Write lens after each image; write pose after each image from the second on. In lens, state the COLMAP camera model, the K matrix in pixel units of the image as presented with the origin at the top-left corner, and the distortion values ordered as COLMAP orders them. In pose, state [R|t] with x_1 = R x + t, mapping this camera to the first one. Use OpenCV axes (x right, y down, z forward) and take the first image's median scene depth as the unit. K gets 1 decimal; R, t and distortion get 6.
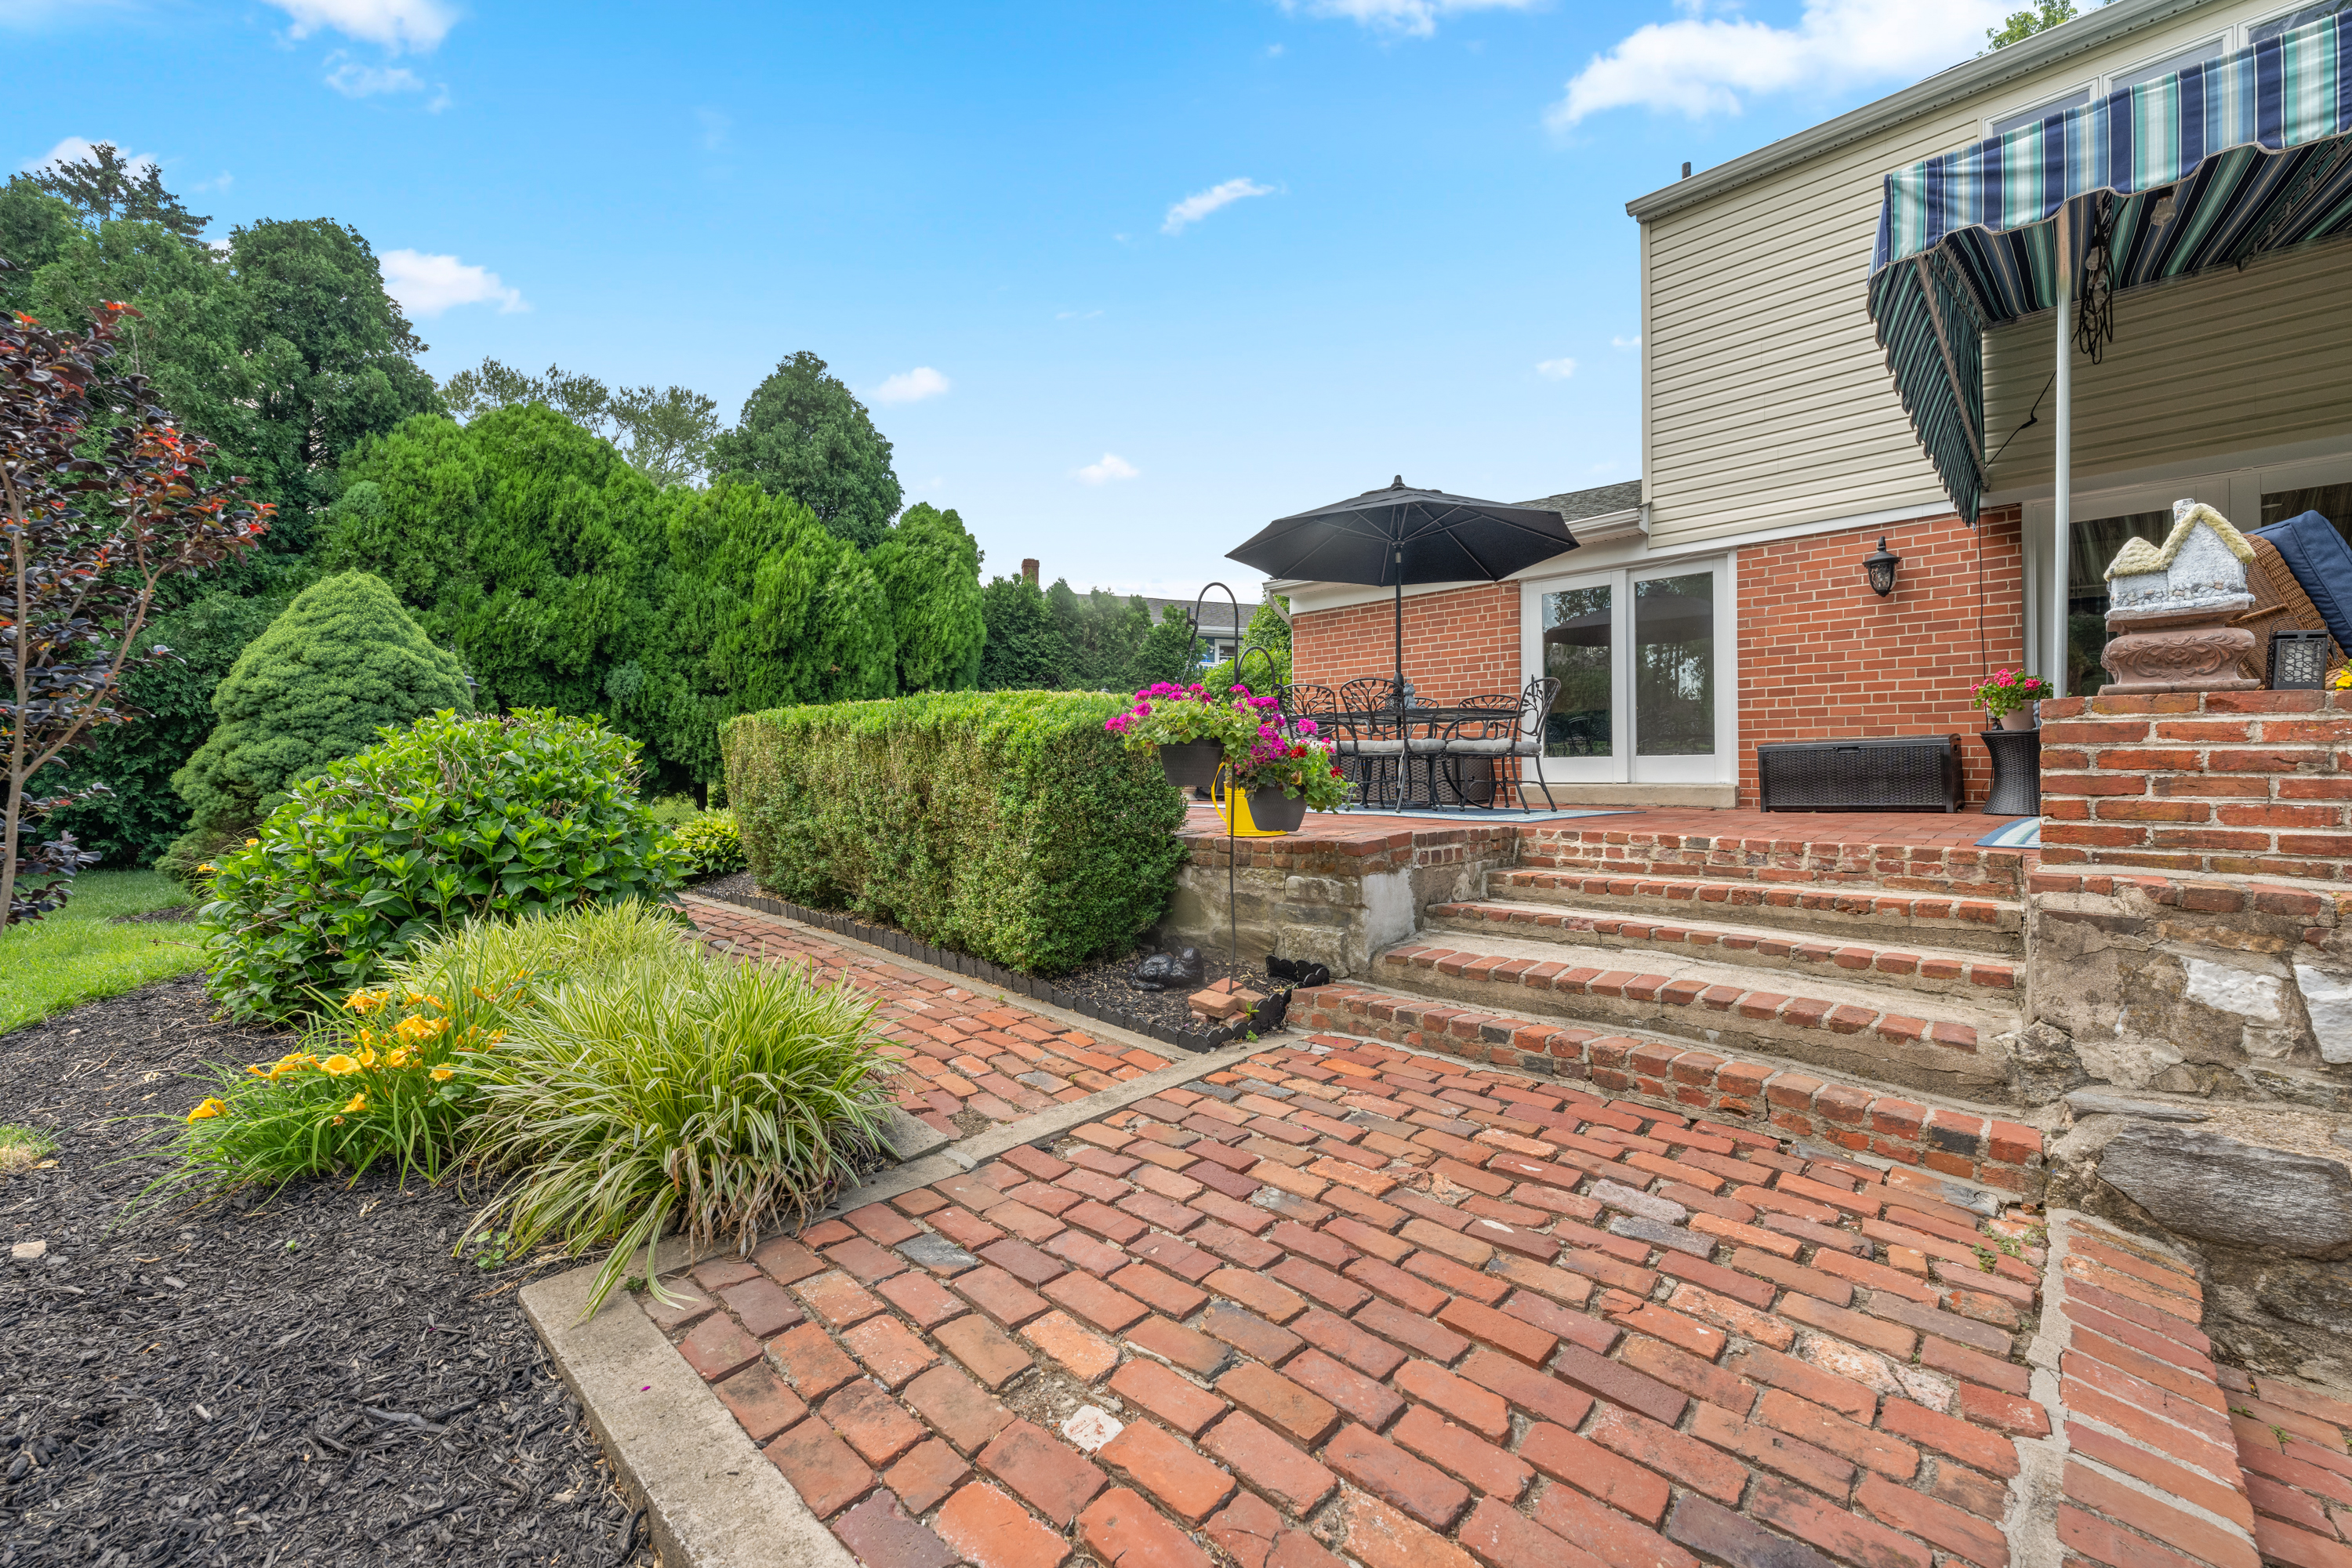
lens RADIAL K [[903.4, 0, 1176.0], [0, 903.4, 784.0], [0, 0, 1]] dist [-0.000620, -0.000025]
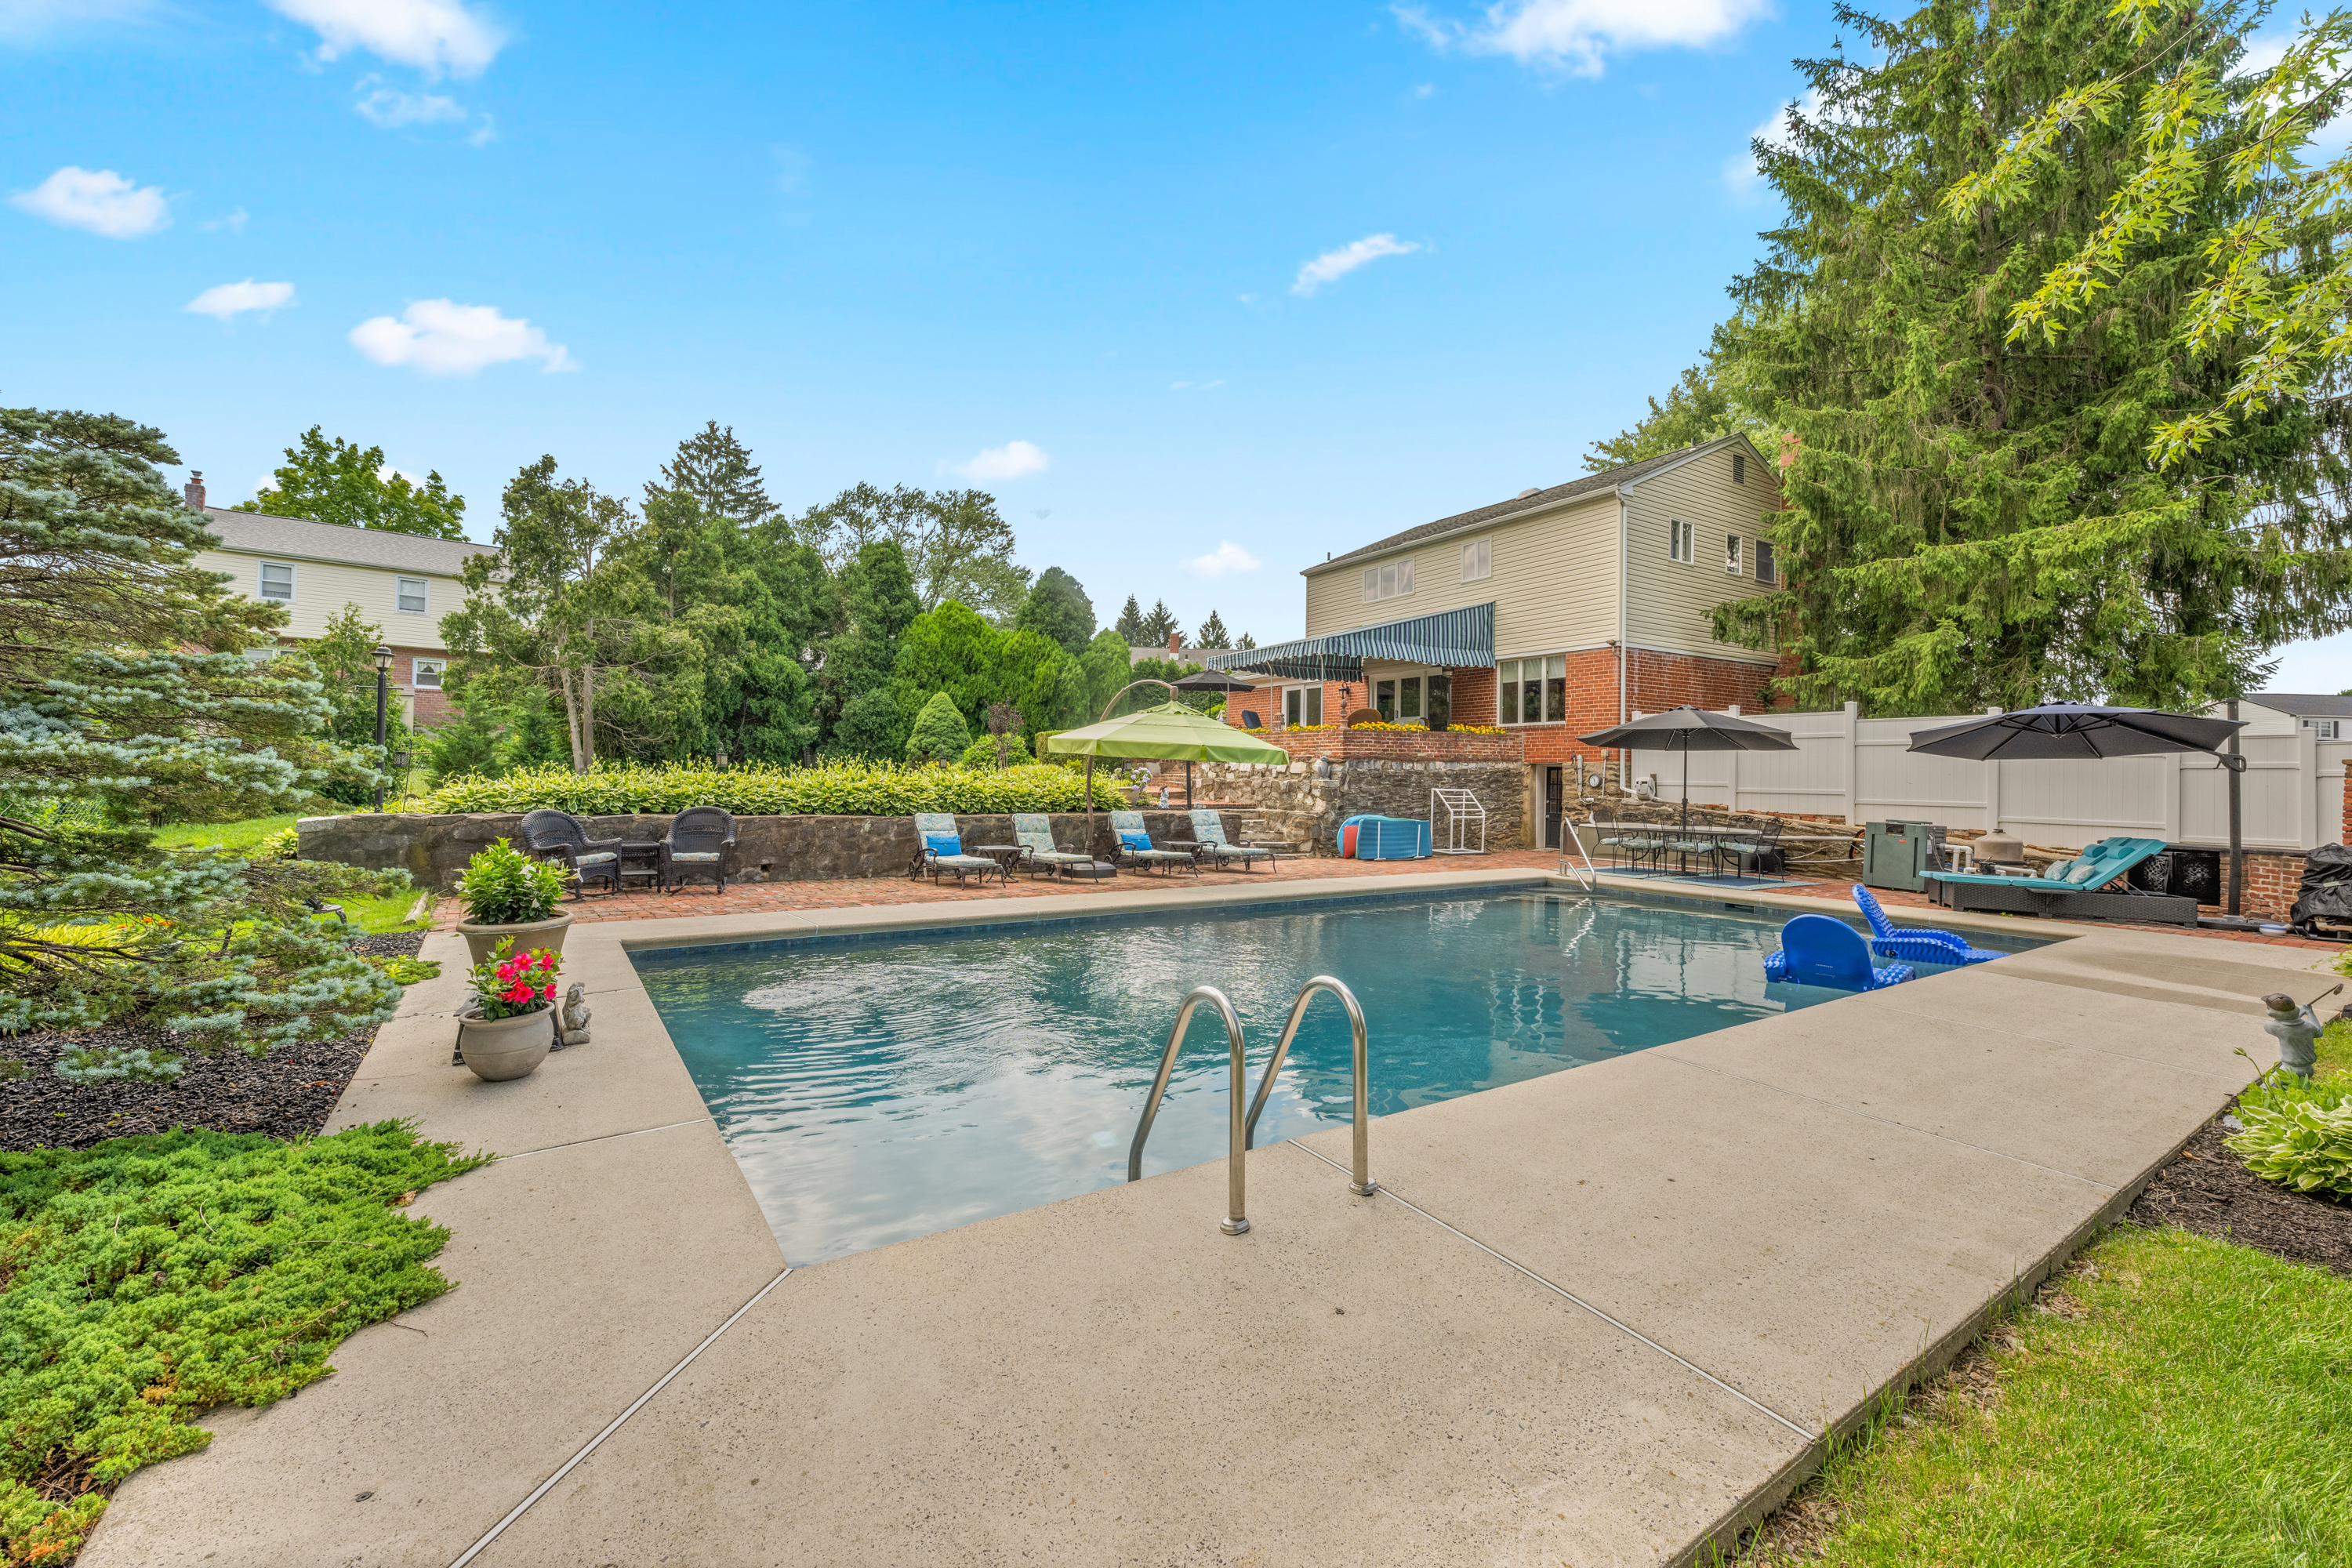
lens RADIAL K [[931.1, 0, 1183.6], [0, 931.1, 758.7], [0, 0, 1]] dist [-0.009289, 0.005885]
pose [[0.971266, 0.014273, -0.237570, 0.511113], [-0.020173, 0.999545, -0.022420, 0.052364], [0.237142, 0.026568, 0.971112, -1.303115]]
